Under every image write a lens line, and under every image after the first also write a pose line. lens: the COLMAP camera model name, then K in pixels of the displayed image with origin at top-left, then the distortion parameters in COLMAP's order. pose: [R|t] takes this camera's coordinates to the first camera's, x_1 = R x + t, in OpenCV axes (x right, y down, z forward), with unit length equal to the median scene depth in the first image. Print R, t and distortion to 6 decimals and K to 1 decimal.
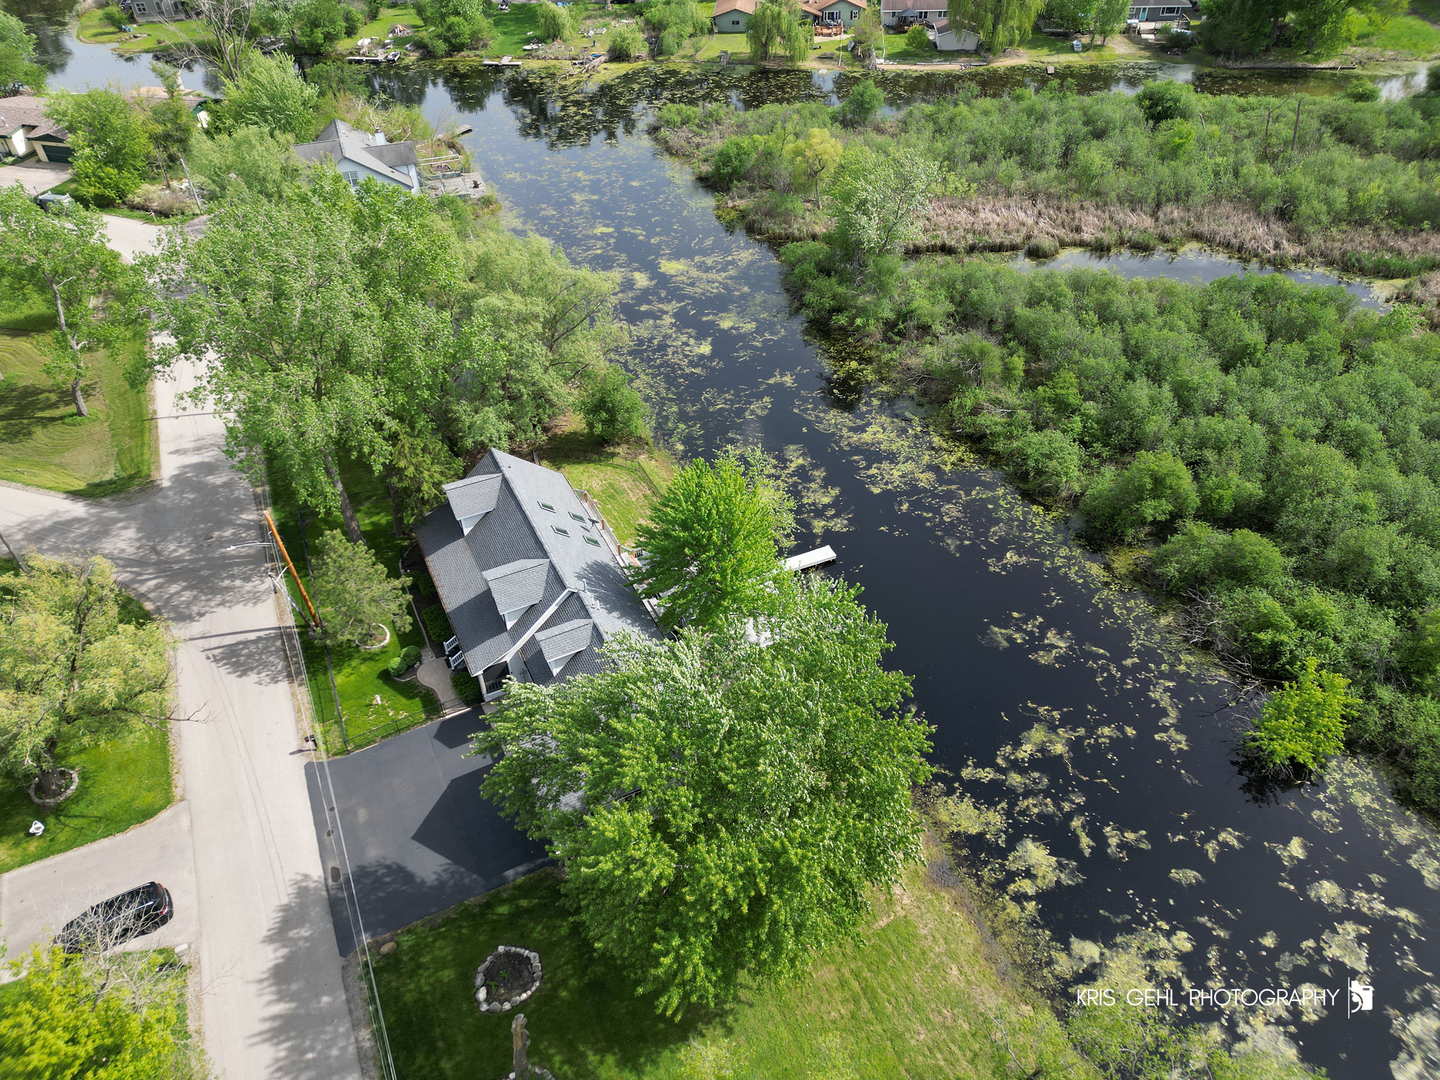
lens RADIAL K [[1000.0, 0, 720.0], [0, 1000.0, 540.0], [0, 0, 1]] dist [0.055700, -0.041883]
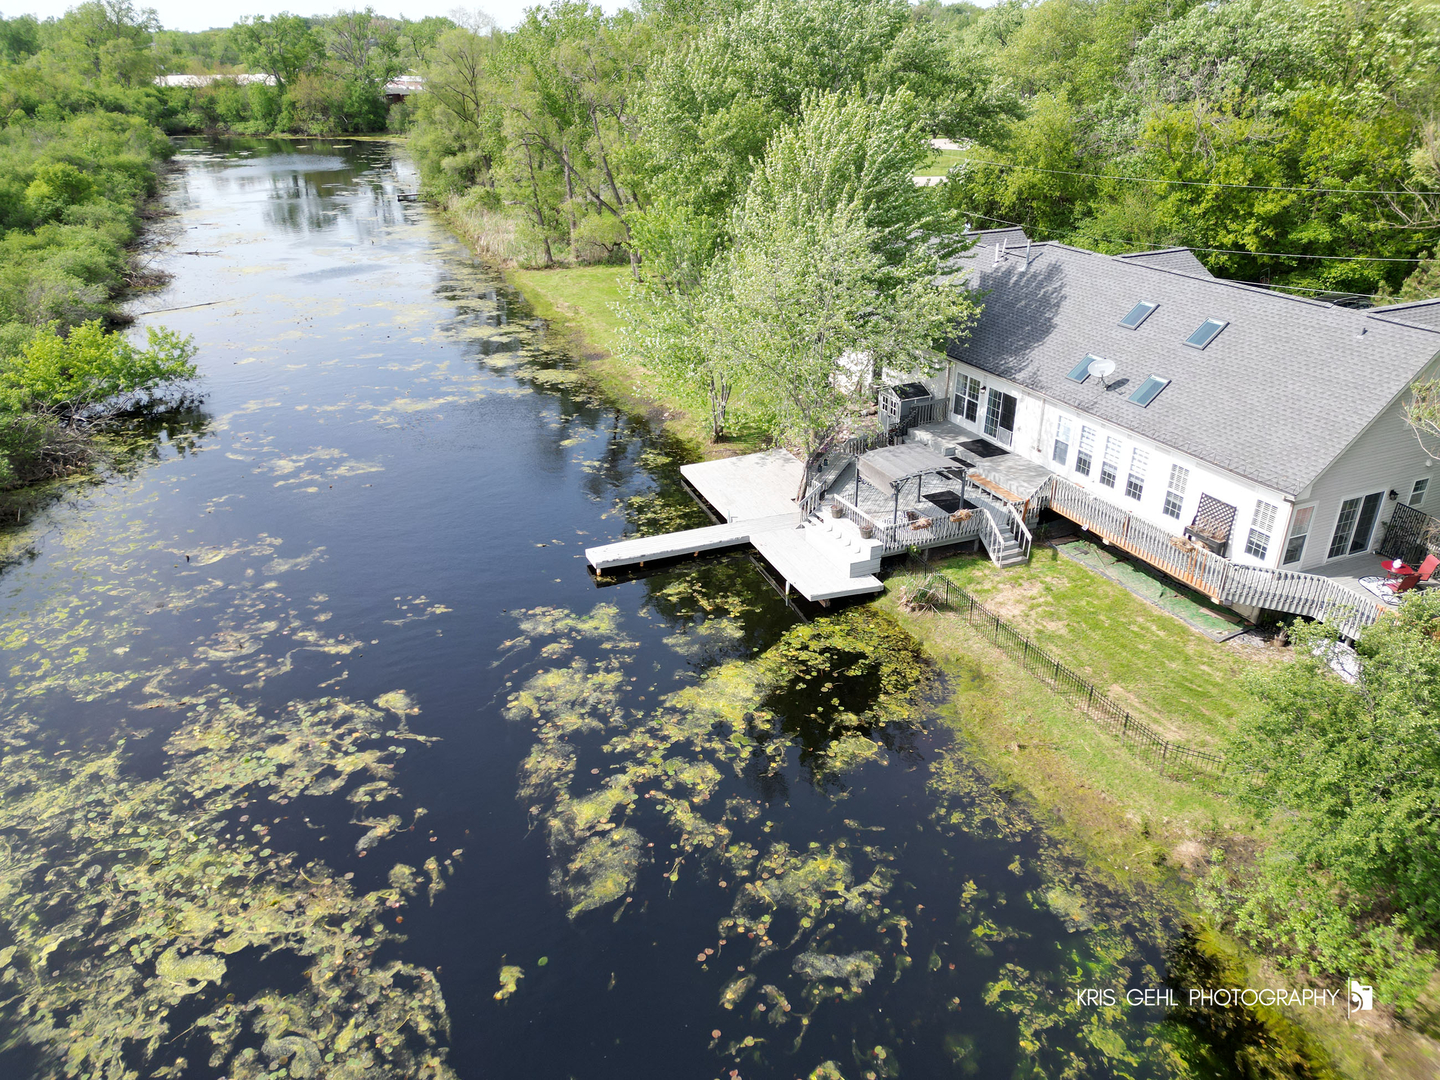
lens RADIAL K [[1000.0, 0, 720.0], [0, 1000.0, 540.0], [0, 0, 1]] dist [0.055700, -0.041883]
pose [[-0.998974, 0.010997, 0.043940, 0.034552], [0.044652, 0.402062, 0.914523, -0.405157], [-0.007610, 0.915547, -0.402140, 1.181922]]
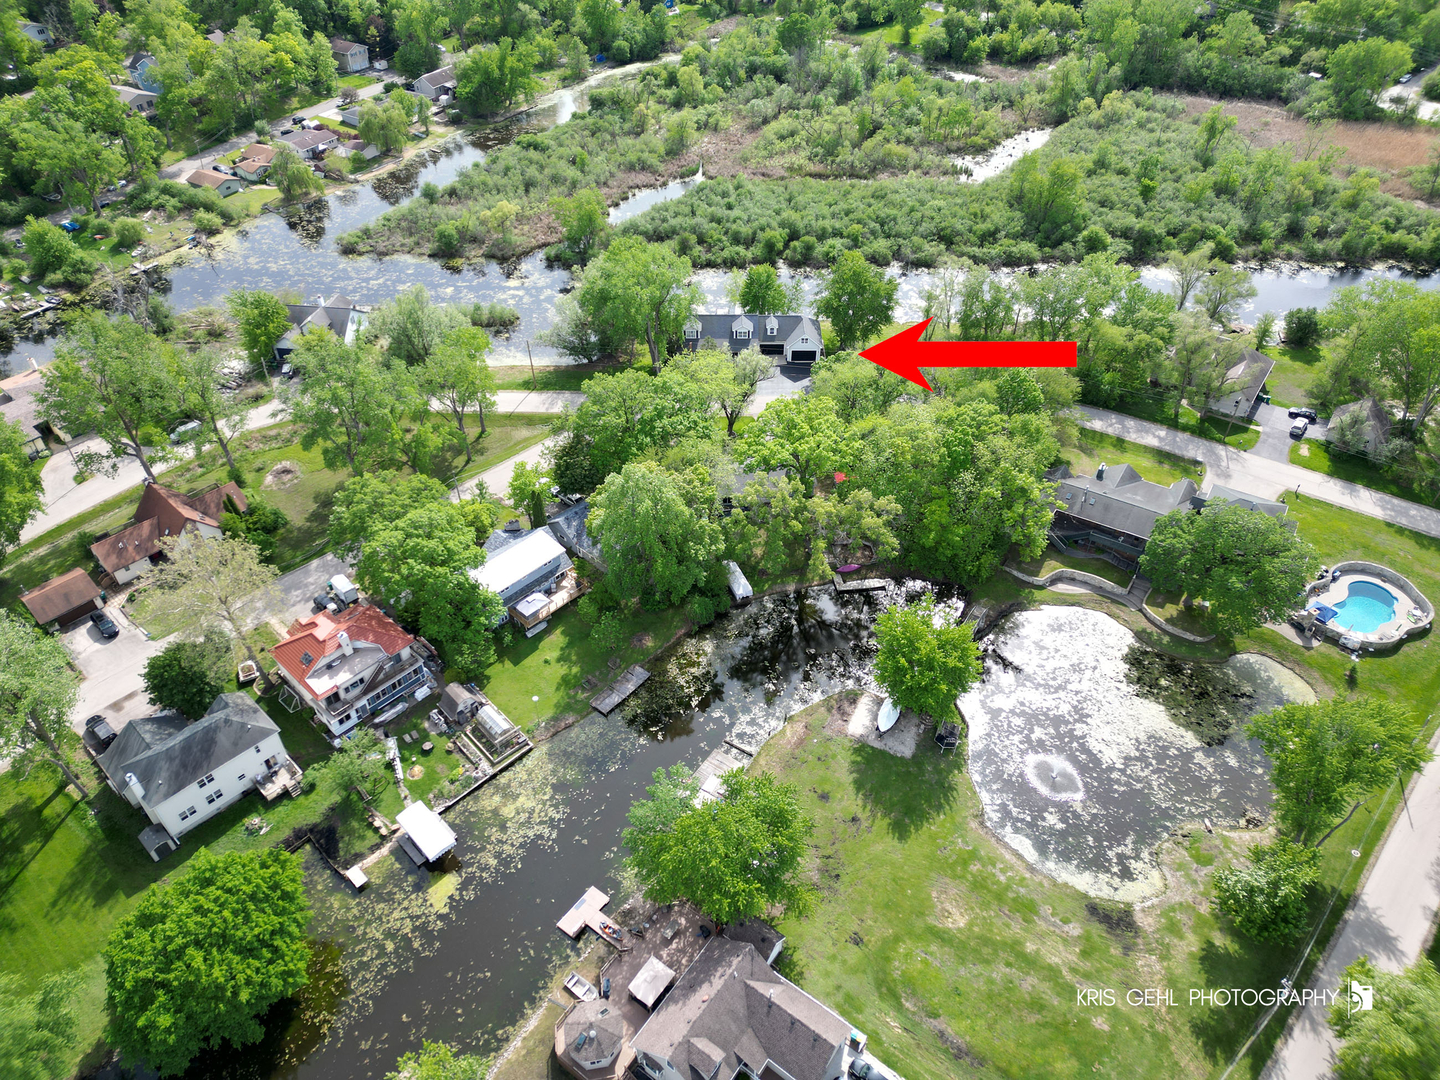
lens RADIAL K [[1000.0, 0, 720.0], [0, 1000.0, 540.0], [0, 0, 1]] dist [0.055700, -0.041883]
pose [[0.442073, -0.570559, 0.692123, -2.340726], [0.576439, 0.771895, 0.268136, -0.269010], [-0.687233, 0.280431, 0.670126, -0.728780]]
